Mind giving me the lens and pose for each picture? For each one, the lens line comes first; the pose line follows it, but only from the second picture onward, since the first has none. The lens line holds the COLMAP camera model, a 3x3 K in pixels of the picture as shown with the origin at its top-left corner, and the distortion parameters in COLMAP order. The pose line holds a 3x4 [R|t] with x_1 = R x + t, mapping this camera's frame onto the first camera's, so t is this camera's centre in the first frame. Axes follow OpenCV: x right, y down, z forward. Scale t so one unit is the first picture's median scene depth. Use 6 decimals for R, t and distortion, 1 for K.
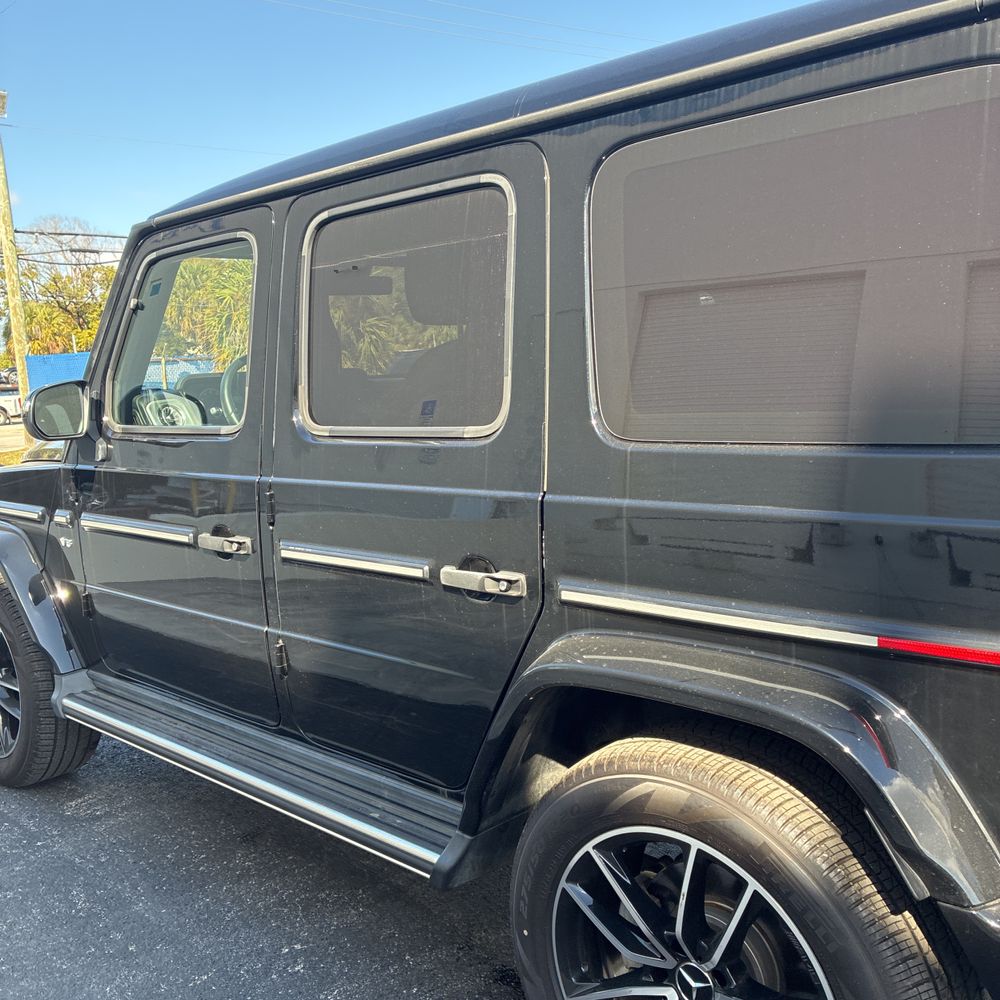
lens RADIAL K [[983.6, 0, 499.5], [0, 983.6, 496.5], [0, 0, 1]] dist [-0.004712, -0.000912]
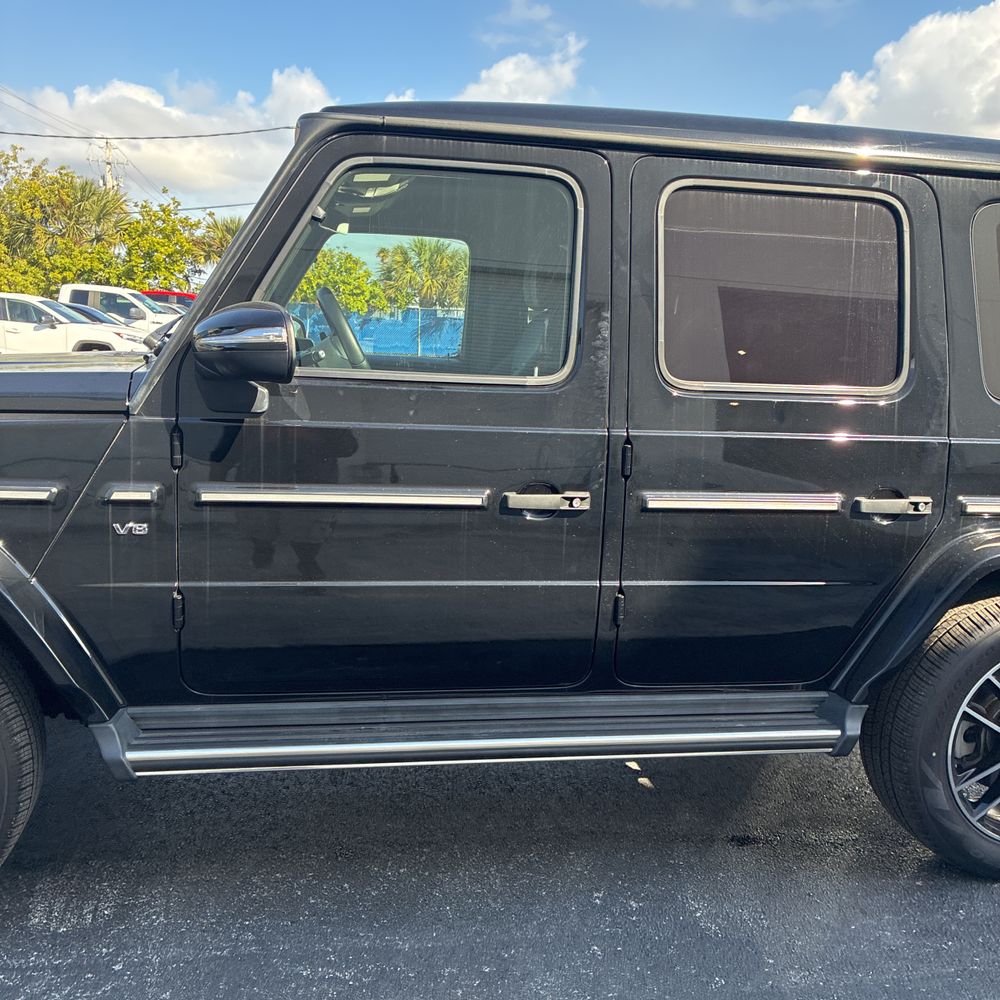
lens RADIAL K [[1003.4, 0, 500.9], [0, 1003.4, 502.9], [0, 0, 1]] dist [0.018742, 0.006036]
pose [[0.612654, -0.049514, 0.788798, -1.163030], [0.028300, 0.998770, 0.040714, 0.010509], [-0.789844, -0.002621, 0.613302, 0.487008]]
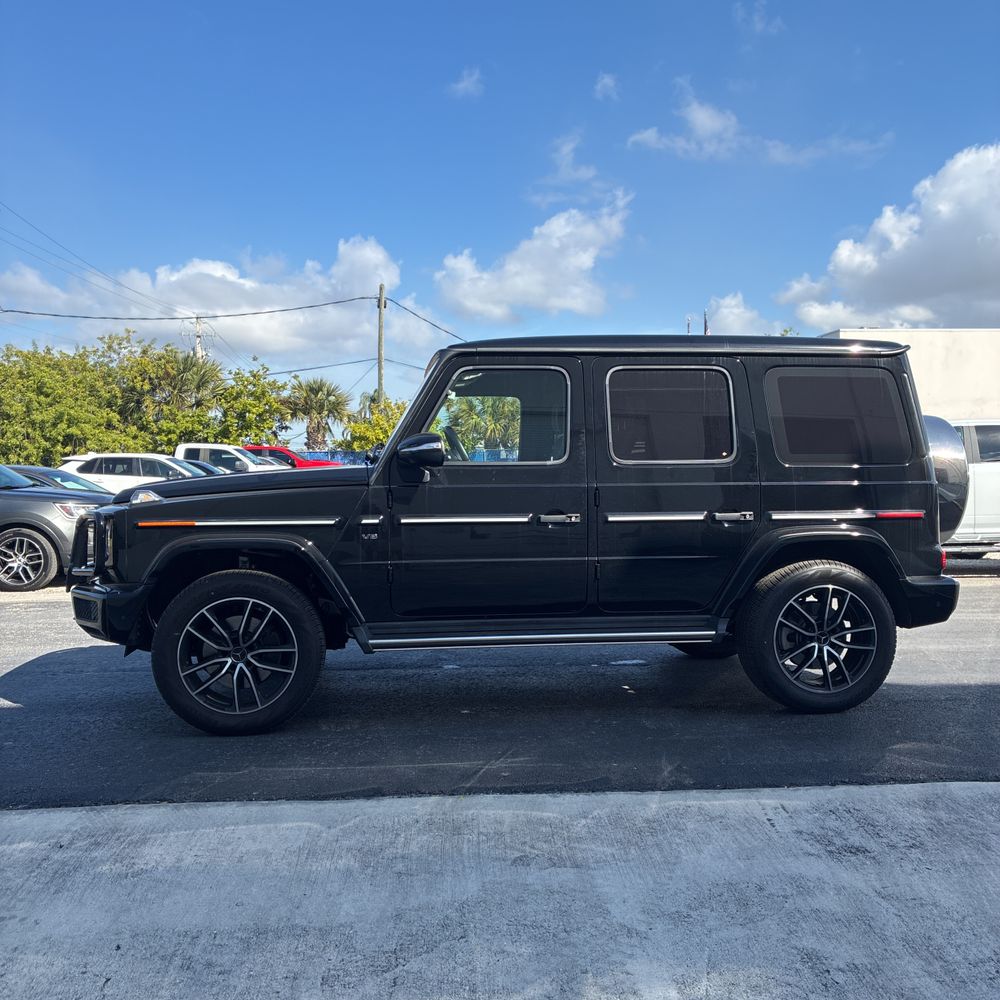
lens RADIAL K [[1003.4, 0, 500.9], [0, 1003.4, 502.9], [0, 0, 1]] dist [0.018742, 0.006036]
pose [[0.664185, 0.028976, 0.747006, -2.042976], [0.069626, 0.992507, -0.100405, 0.230474], [-0.744319, 0.118698, 0.657191, -0.267570]]
